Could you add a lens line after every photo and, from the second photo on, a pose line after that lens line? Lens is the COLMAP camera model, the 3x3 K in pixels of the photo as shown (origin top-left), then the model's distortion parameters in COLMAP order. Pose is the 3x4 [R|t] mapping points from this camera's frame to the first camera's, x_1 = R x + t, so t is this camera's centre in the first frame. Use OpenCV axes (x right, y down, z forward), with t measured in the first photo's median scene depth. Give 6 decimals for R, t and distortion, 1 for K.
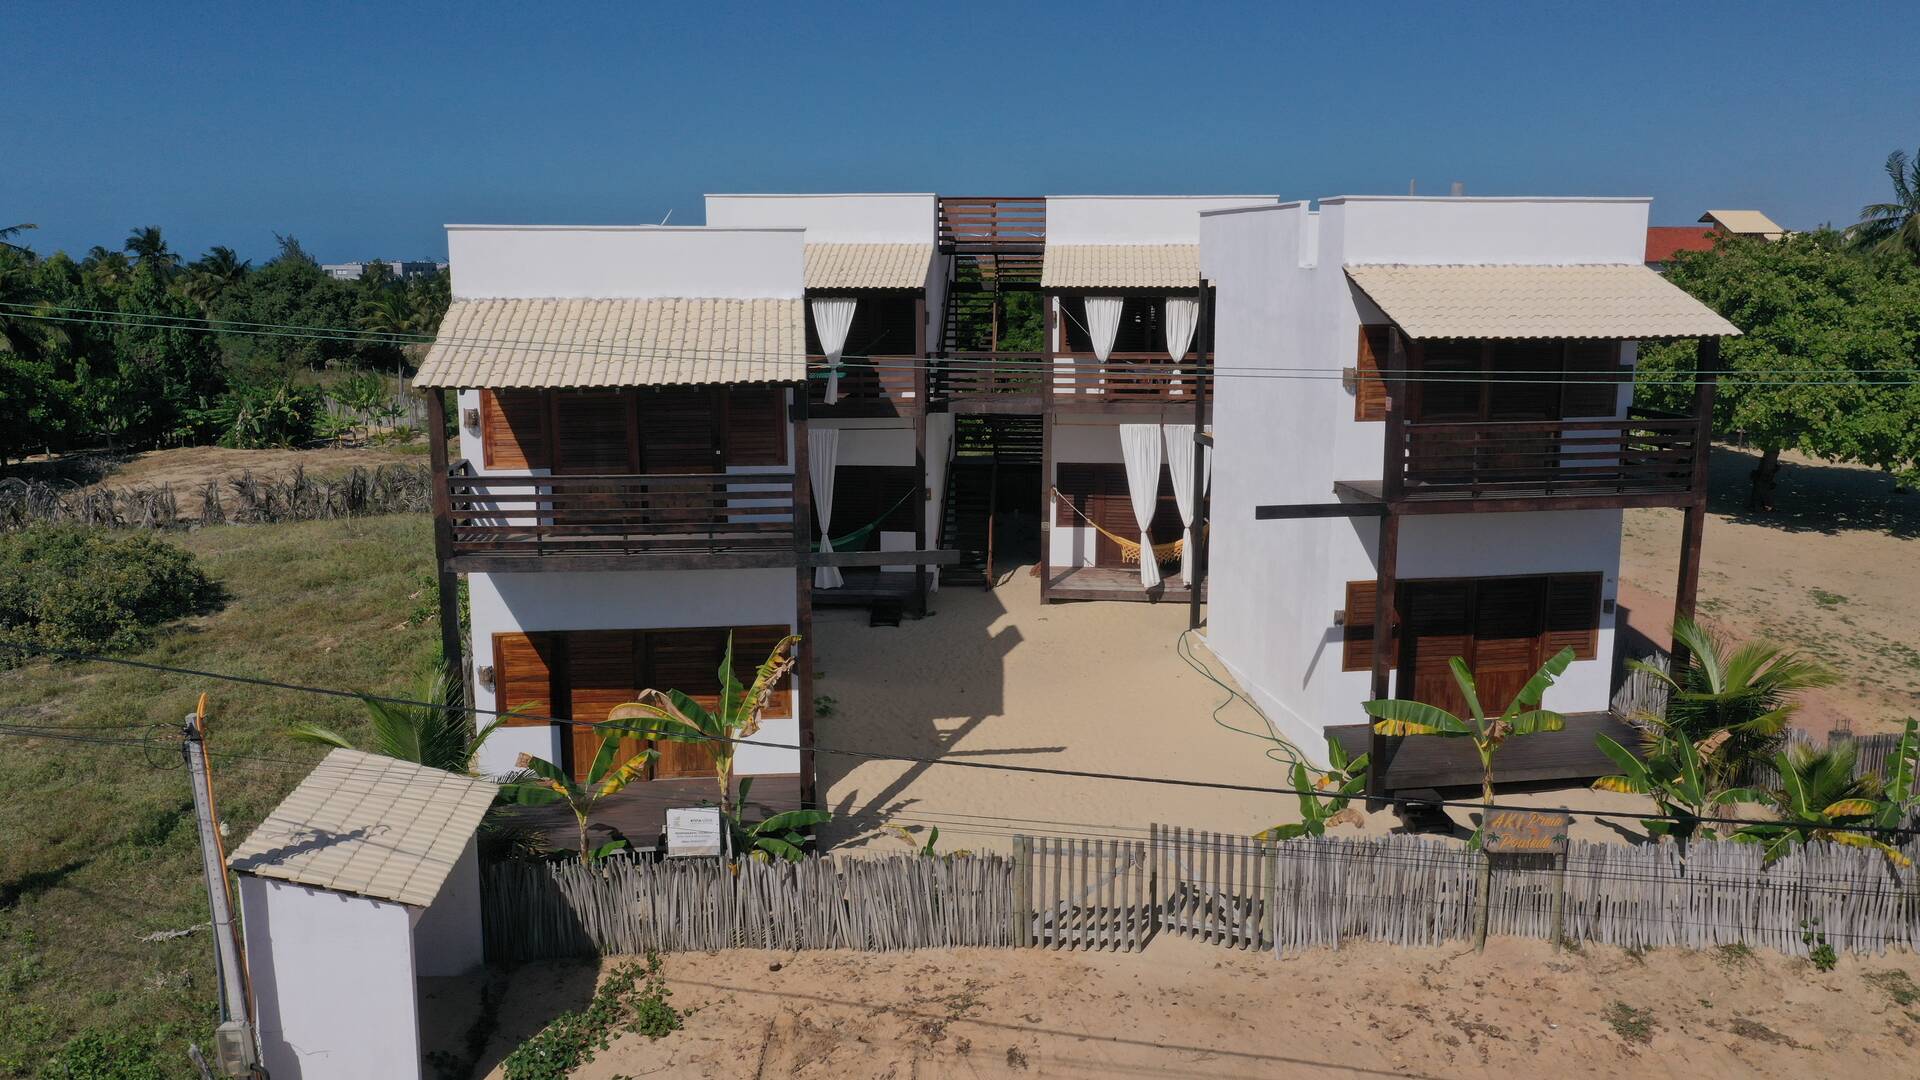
lens RADIAL K [[1526.9, 0, 959.1], [0, 1526.9, 538.3], [0, 0, 1]] dist [0.004041, 0.001530]
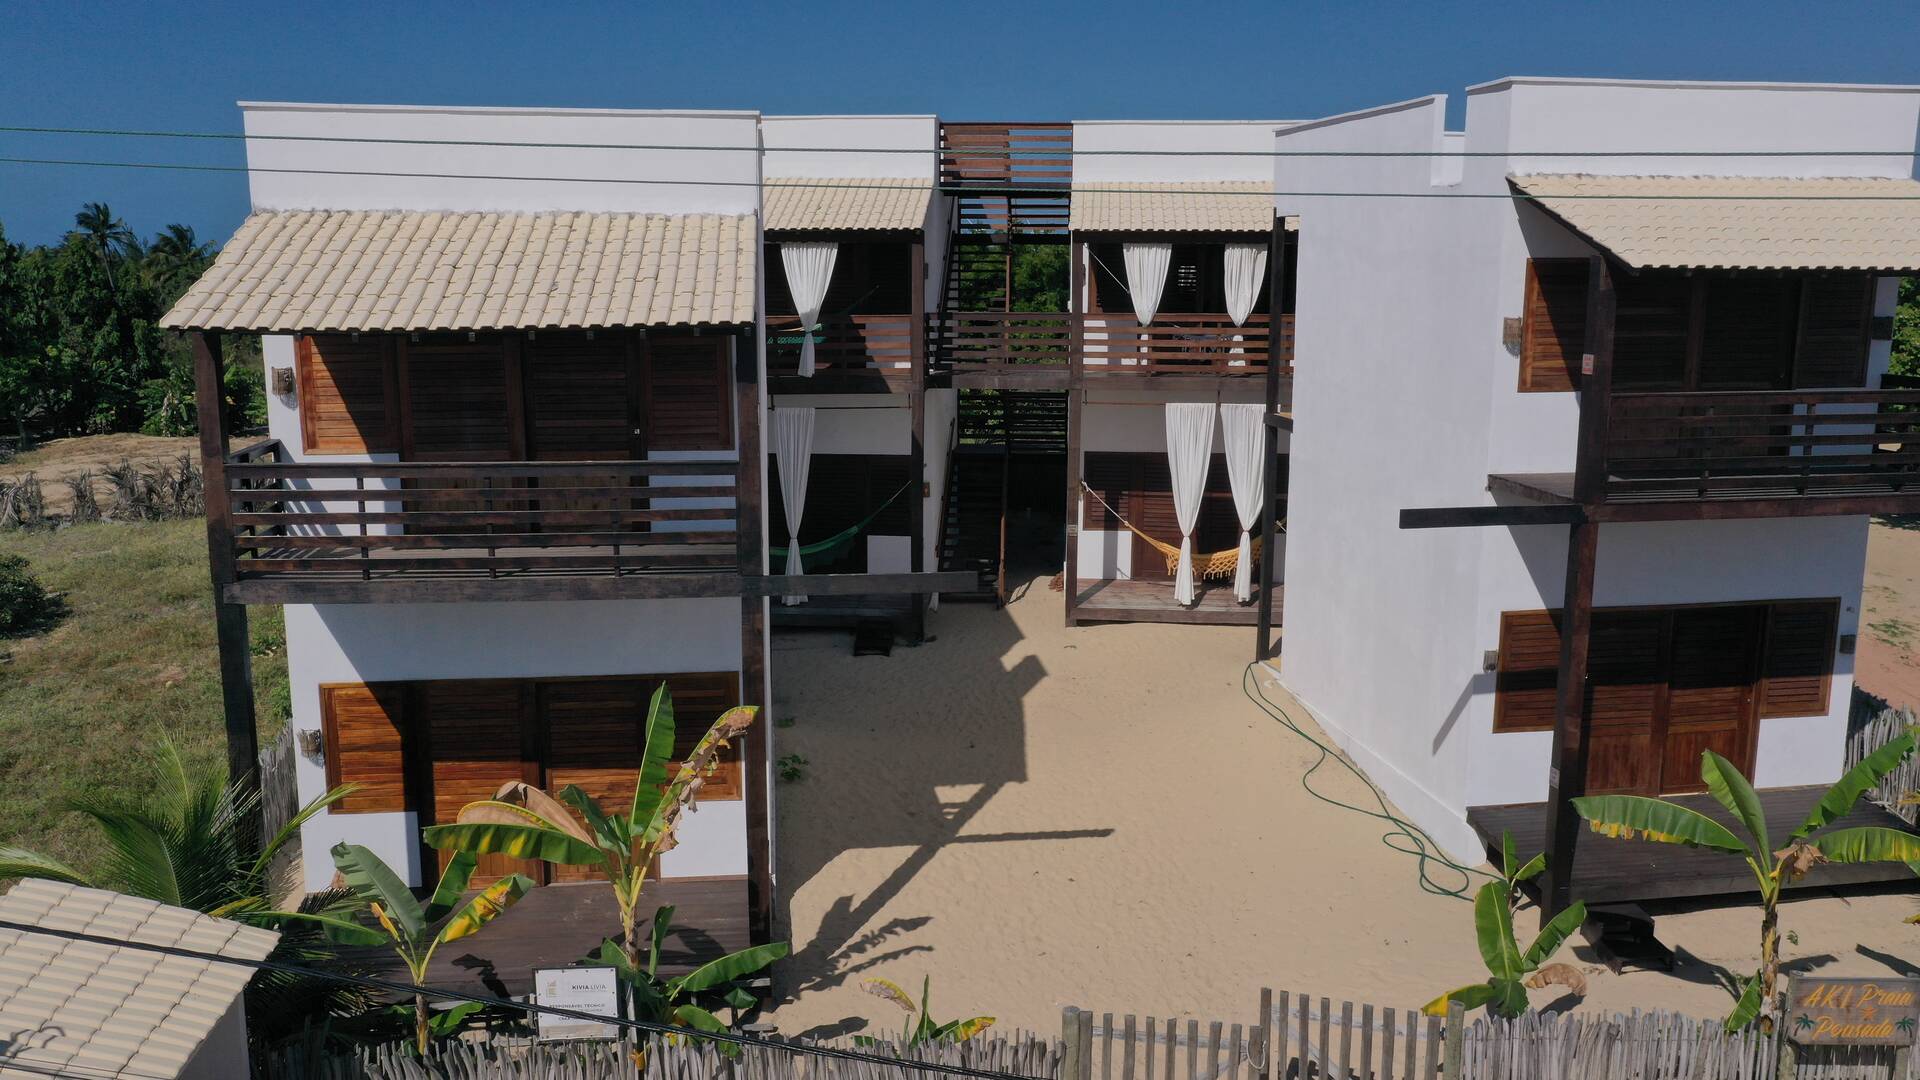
lens RADIAL K [[1526.9, 0, 959.1], [0, 1526.9, 538.3], [0, 0, 1]] dist [0.004041, 0.001530]
pose [[0.999979, 0.002525, 0.005908, -0.010503], [-0.002549, 0.999988, 0.004070, -0.008947], [-0.005898, -0.004085, 0.999974, 0.263305]]
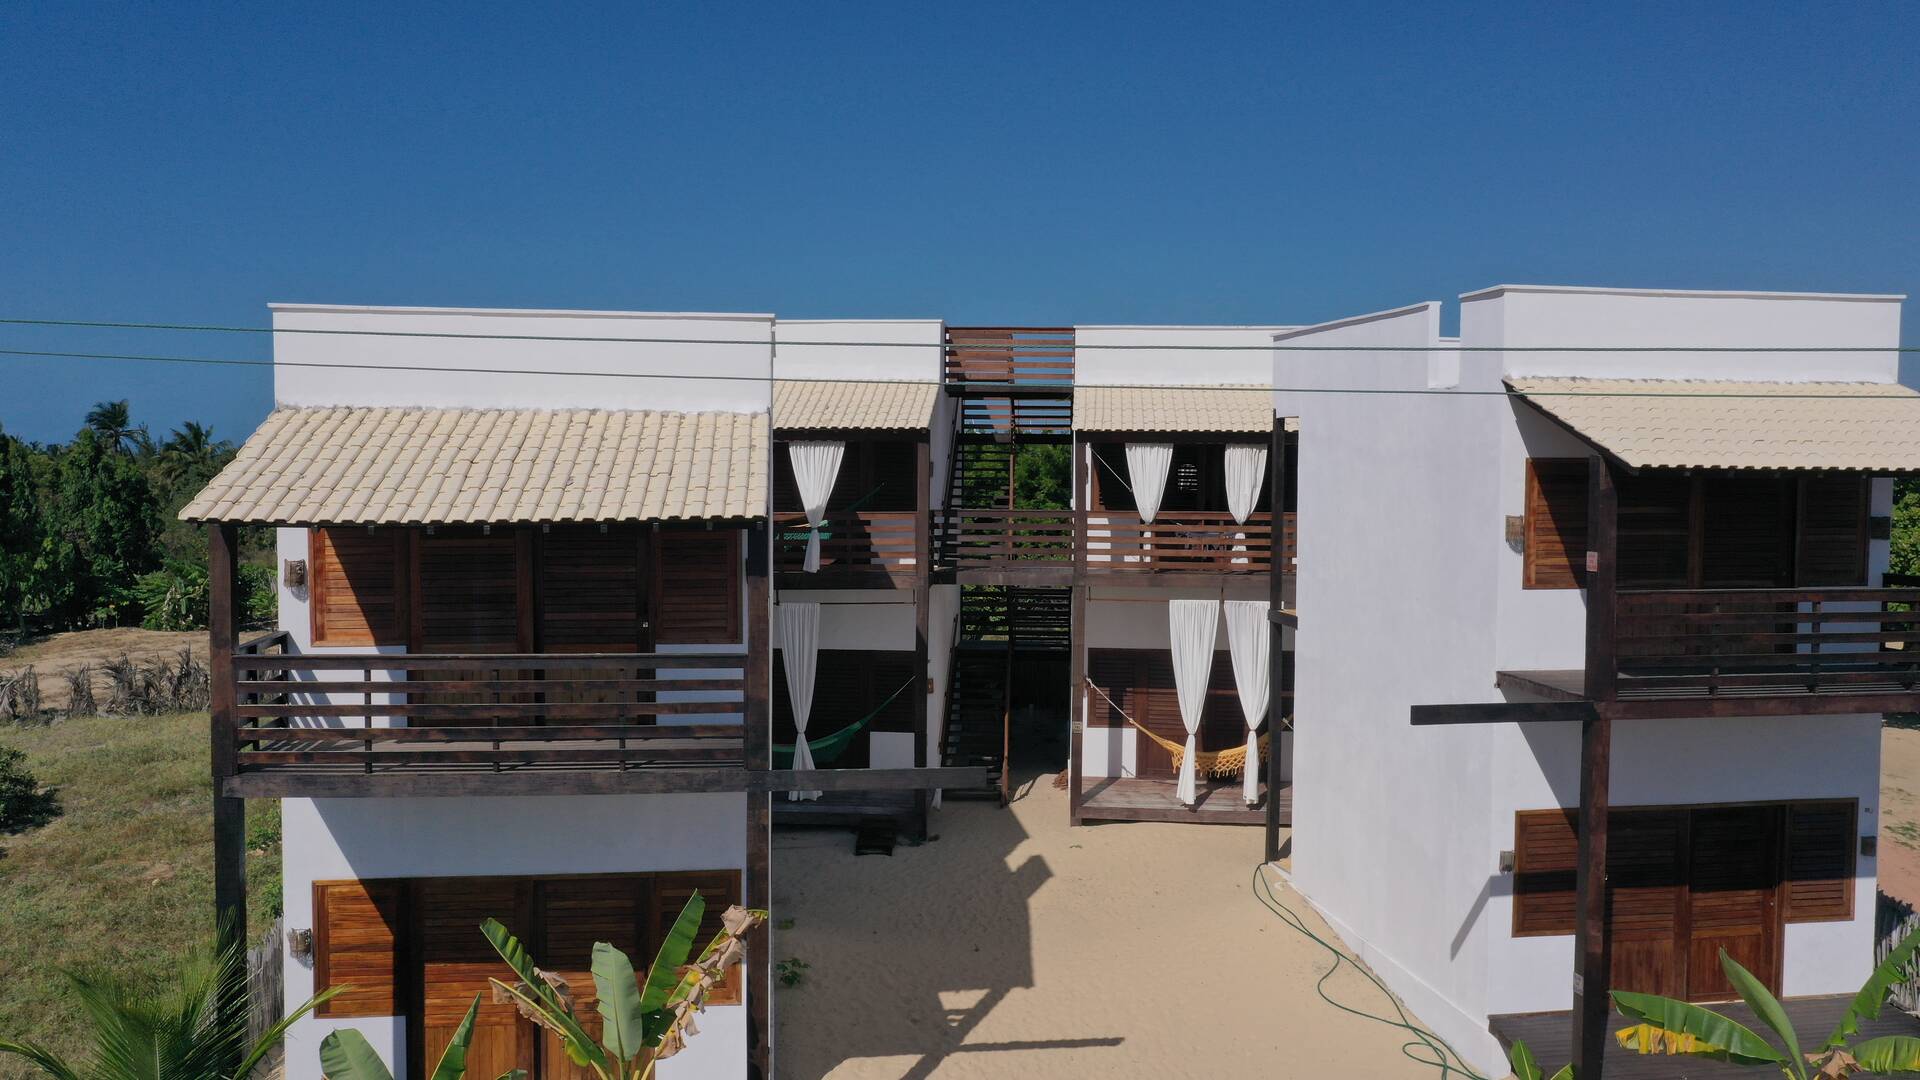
lens RADIAL K [[1526.9, 0, 959.1], [0, 1526.9, 538.3], [0, 0, 1]] dist [0.004041, 0.001530]
pose [[0.999953, 0.007156, 0.006565, -0.014761], [-0.006278, 0.992123, -0.125113, -0.007355], [-0.007408, 0.125066, 0.992121, 0.263088]]
